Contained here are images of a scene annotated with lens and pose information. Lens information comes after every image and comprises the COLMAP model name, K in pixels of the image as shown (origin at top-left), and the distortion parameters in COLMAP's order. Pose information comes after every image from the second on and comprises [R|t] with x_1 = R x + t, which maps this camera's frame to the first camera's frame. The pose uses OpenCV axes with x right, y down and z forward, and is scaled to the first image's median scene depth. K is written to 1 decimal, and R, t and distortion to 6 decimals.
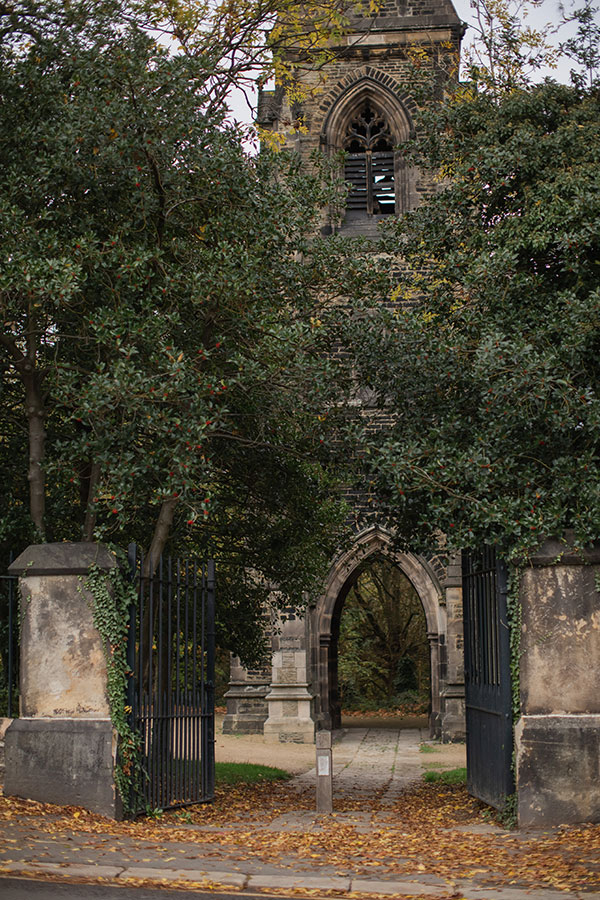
lens RADIAL K [[1287.1, 0, 300.0], [0, 1287.1, 450.0], [0, 0, 1]] dist [-0.184793, 0.388266]
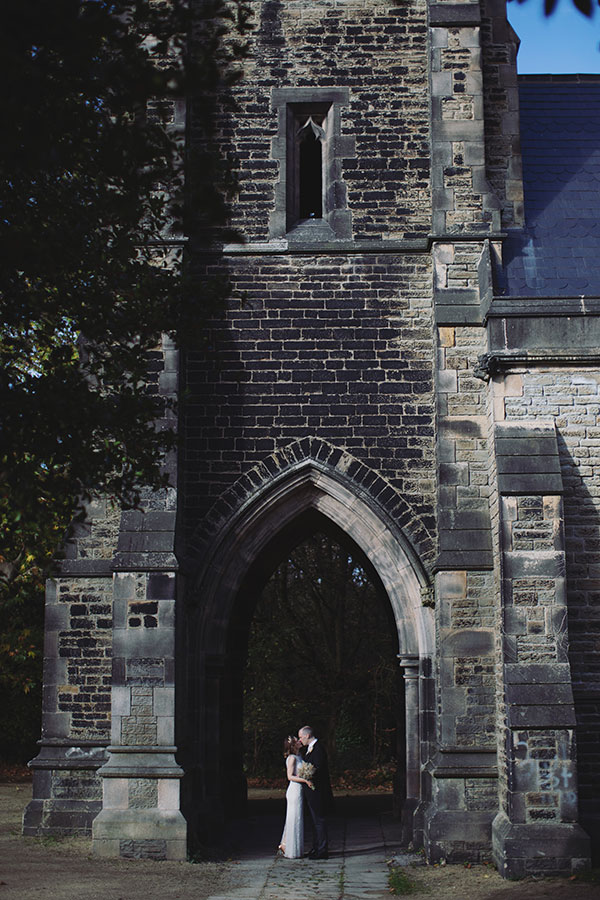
lens RADIAL K [[1287.1, 0, 300.0], [0, 1287.1, 450.0], [0, 0, 1]] dist [-0.184793, 0.388266]
pose [[0.998914, 0.018770, 0.042649, 0.031686], [-0.017628, 0.999480, -0.026997, 0.070922], [-0.043134, 0.026216, 0.998725, 0.453844]]
